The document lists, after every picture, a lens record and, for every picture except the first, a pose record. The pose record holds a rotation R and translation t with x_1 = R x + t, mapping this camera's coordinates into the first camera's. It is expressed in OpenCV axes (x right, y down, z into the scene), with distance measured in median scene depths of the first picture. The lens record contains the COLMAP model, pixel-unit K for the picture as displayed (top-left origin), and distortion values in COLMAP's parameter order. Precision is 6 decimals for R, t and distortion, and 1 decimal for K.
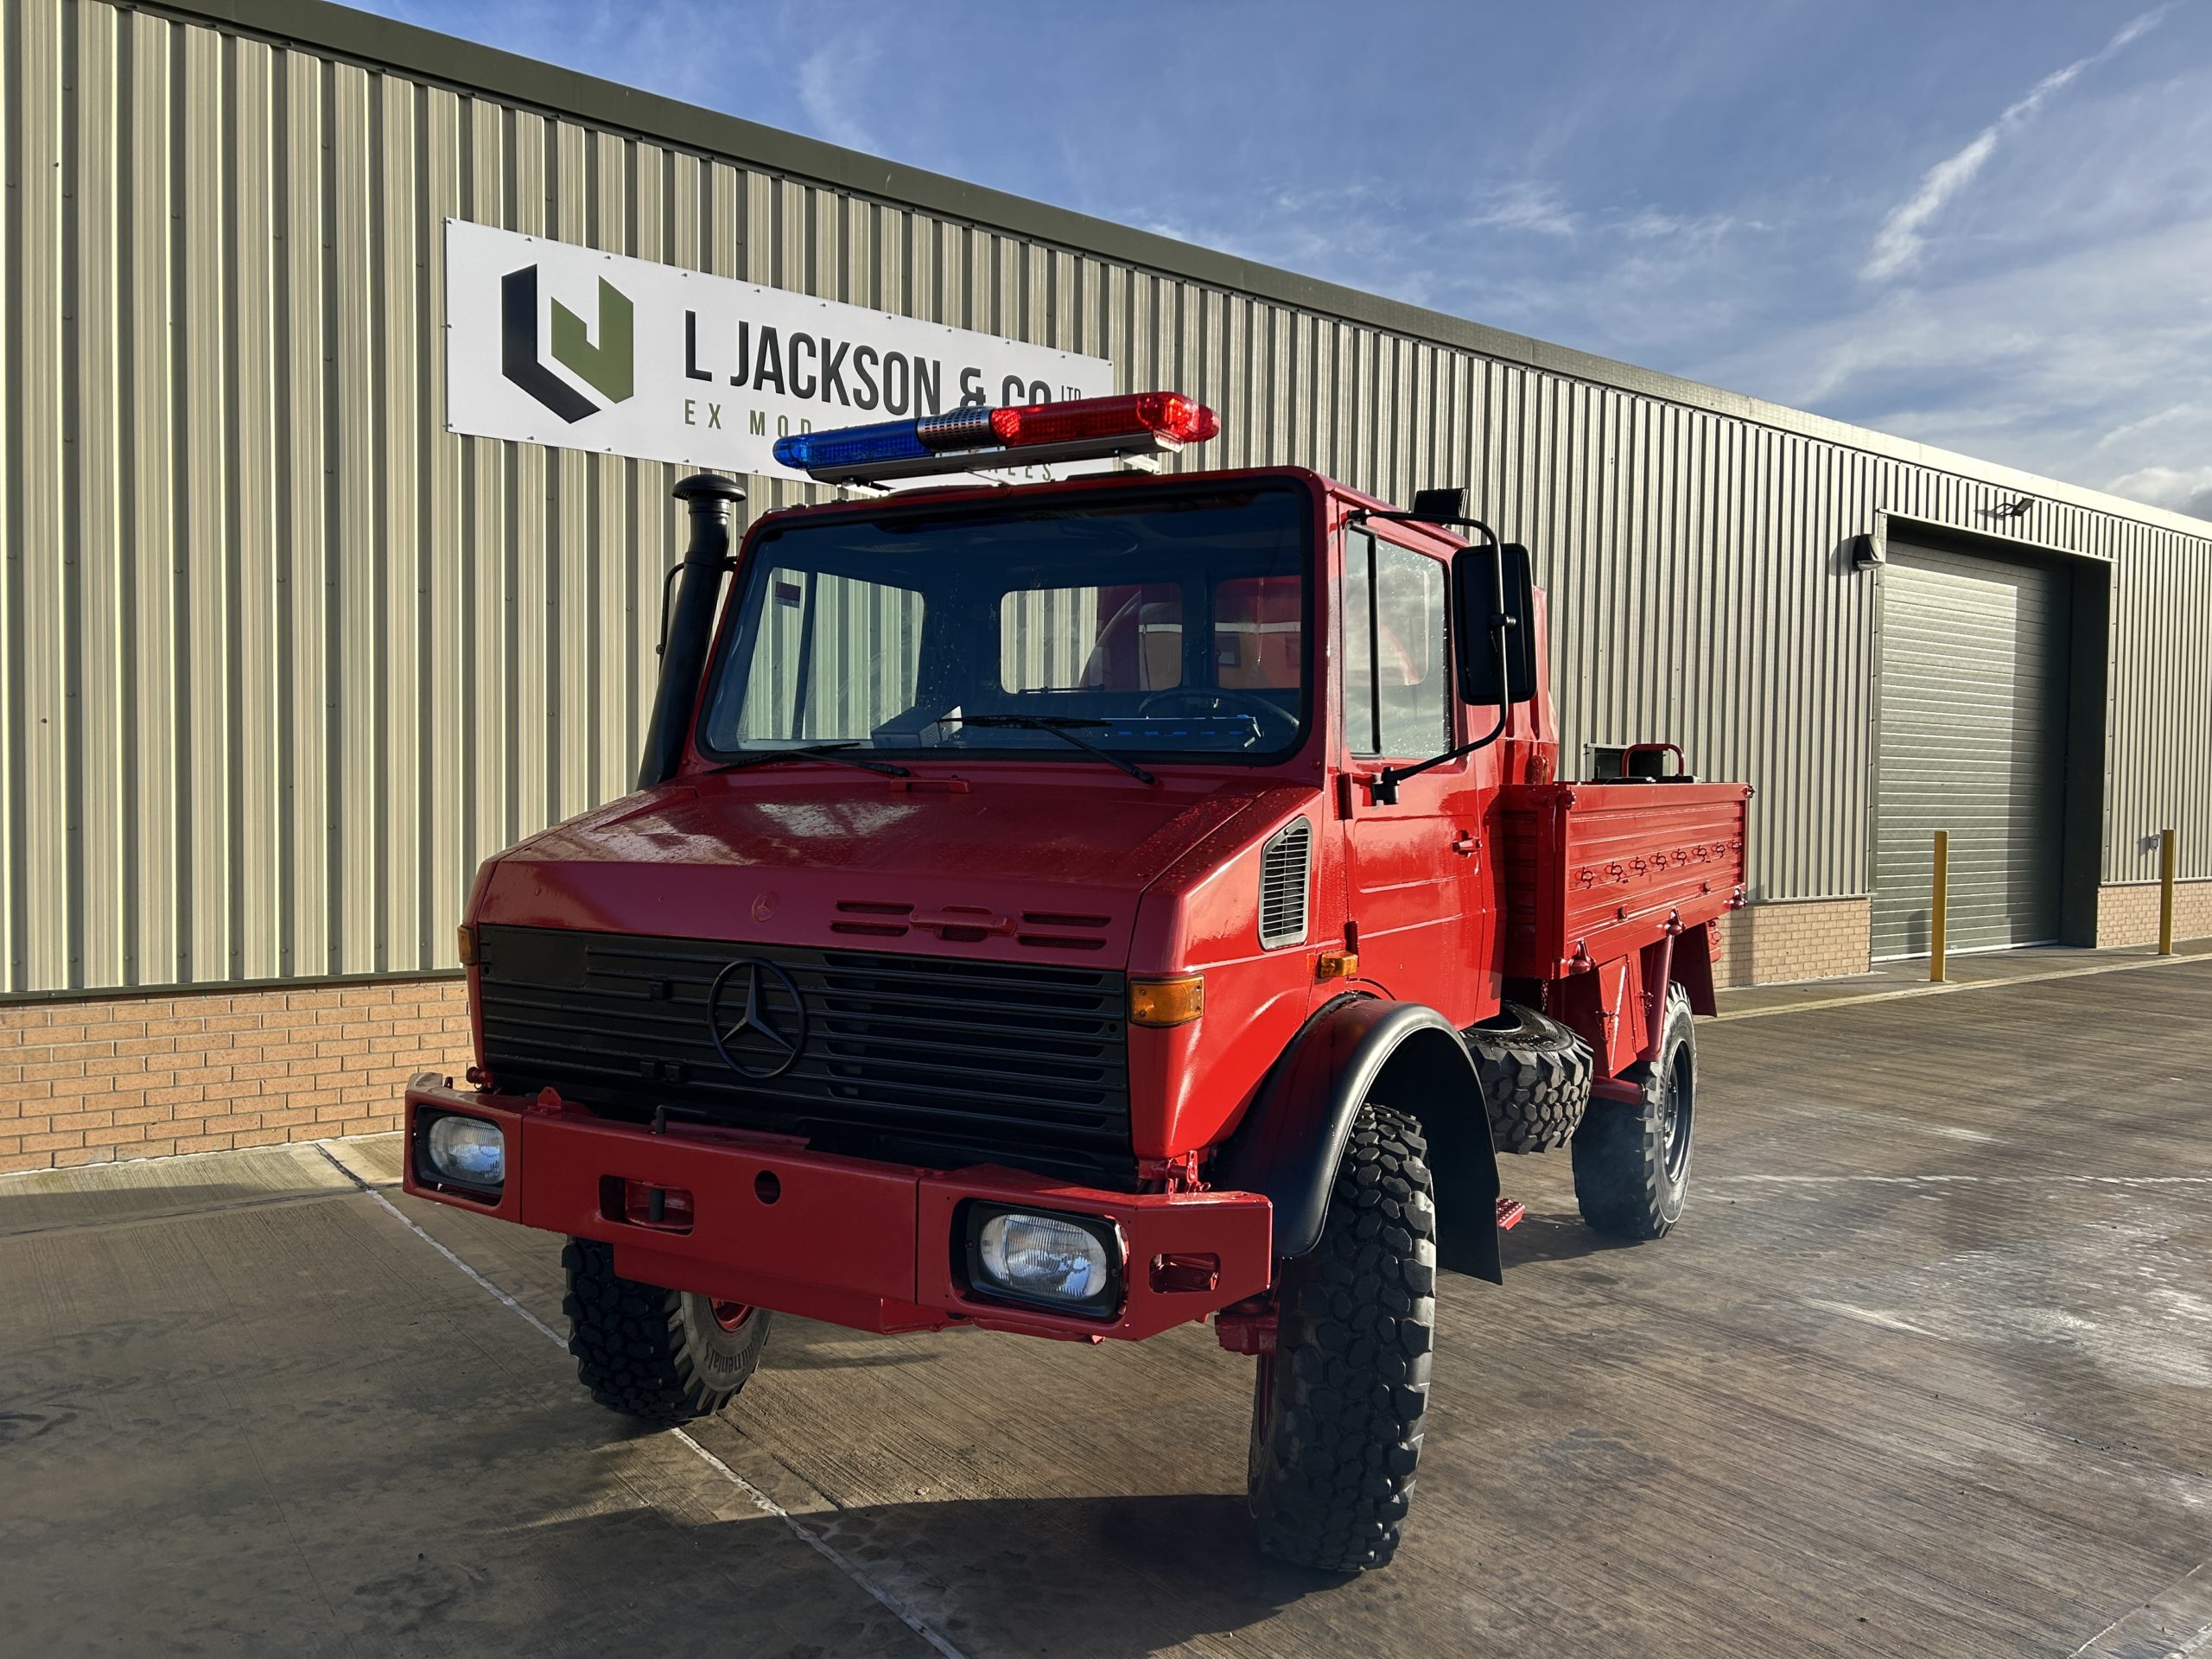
lens RADIAL K [[1666.6, 0, 1103.5], [0, 1666.6, 843.7], [0, 0, 1]] dist [0.025163, -0.011029]
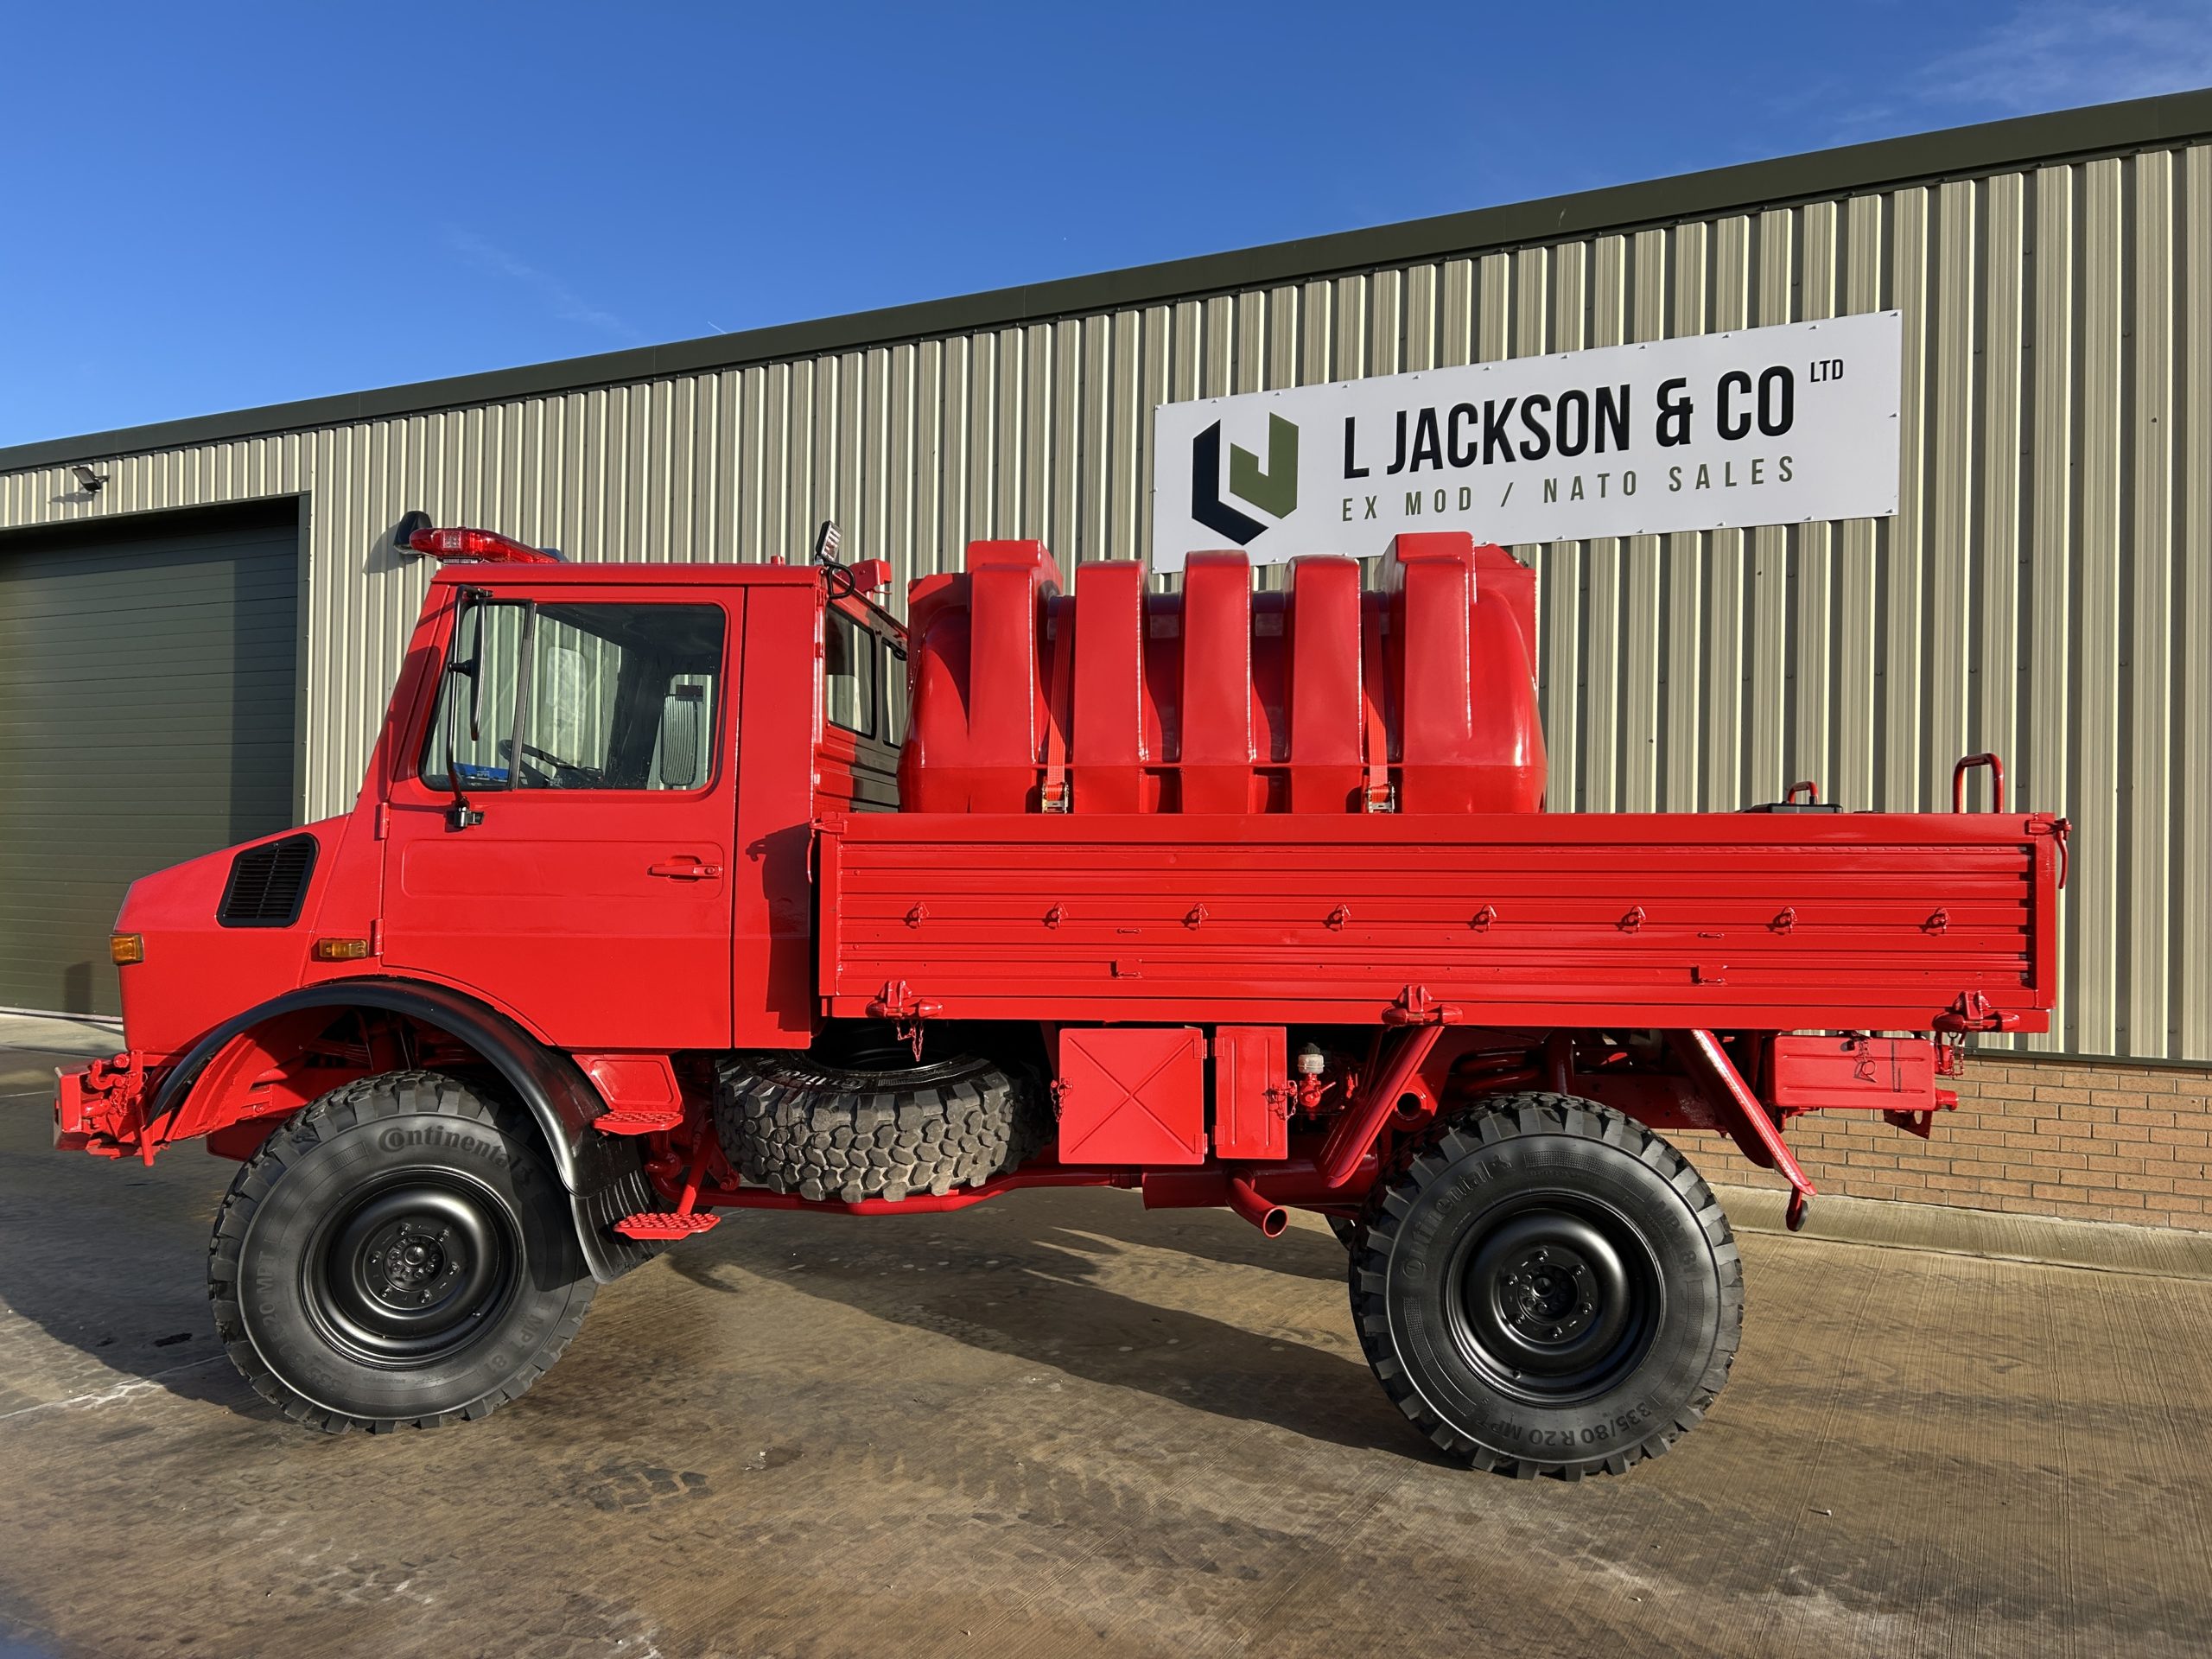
lens RADIAL K [[1676.7, 0, 1104.7], [0, 1676.7, 846.4], [0, 0, 1]] dist [0.061714, -0.066197]
pose [[0.427385, -0.009501, -0.904020, 0.648256], [-0.030561, 0.999221, -0.024949, -0.005834], [0.903553, 0.038291, 0.426762, 0.380655]]
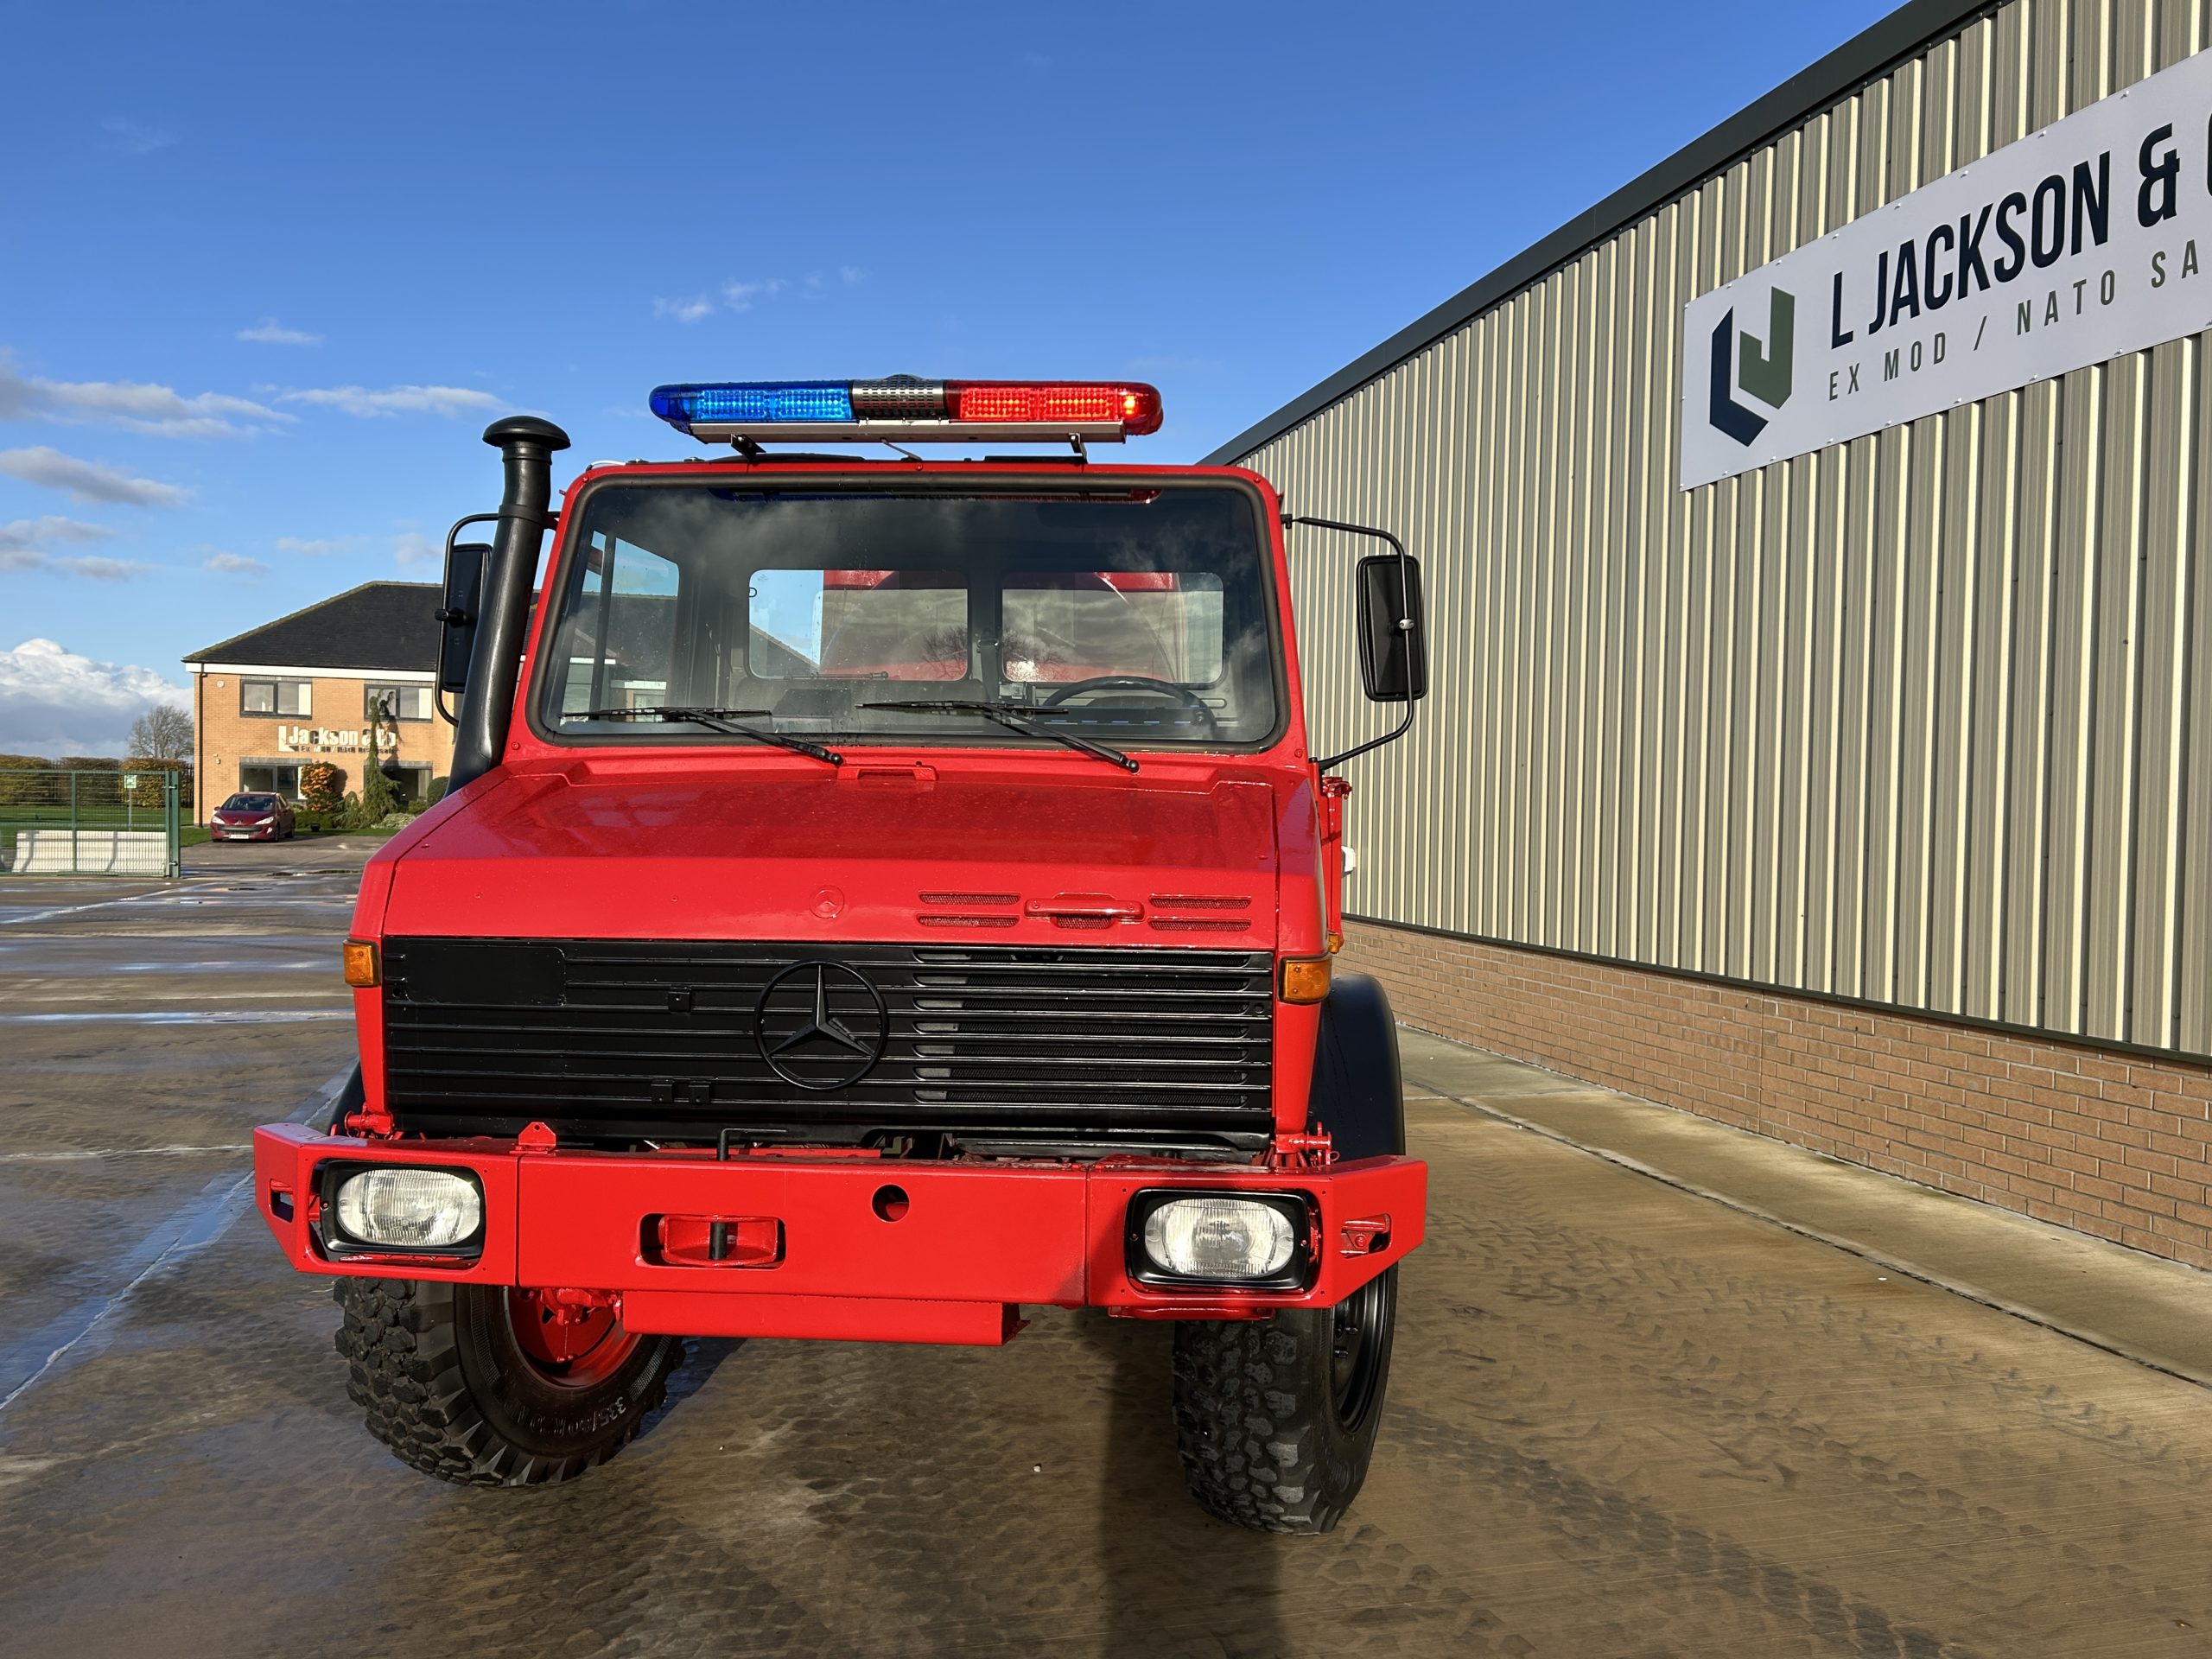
lens RADIAL K [[1676.7, 0, 1104.7], [0, 1676.7, 846.4], [0, 0, 1]] dist [0.061714, -0.066197]
pose [[-0.391866, 0.010482, -0.919963, 0.718855], [-0.033200, 0.999123, 0.025526, -0.019835], [0.919423, 0.040545, -0.391174, 0.965881]]
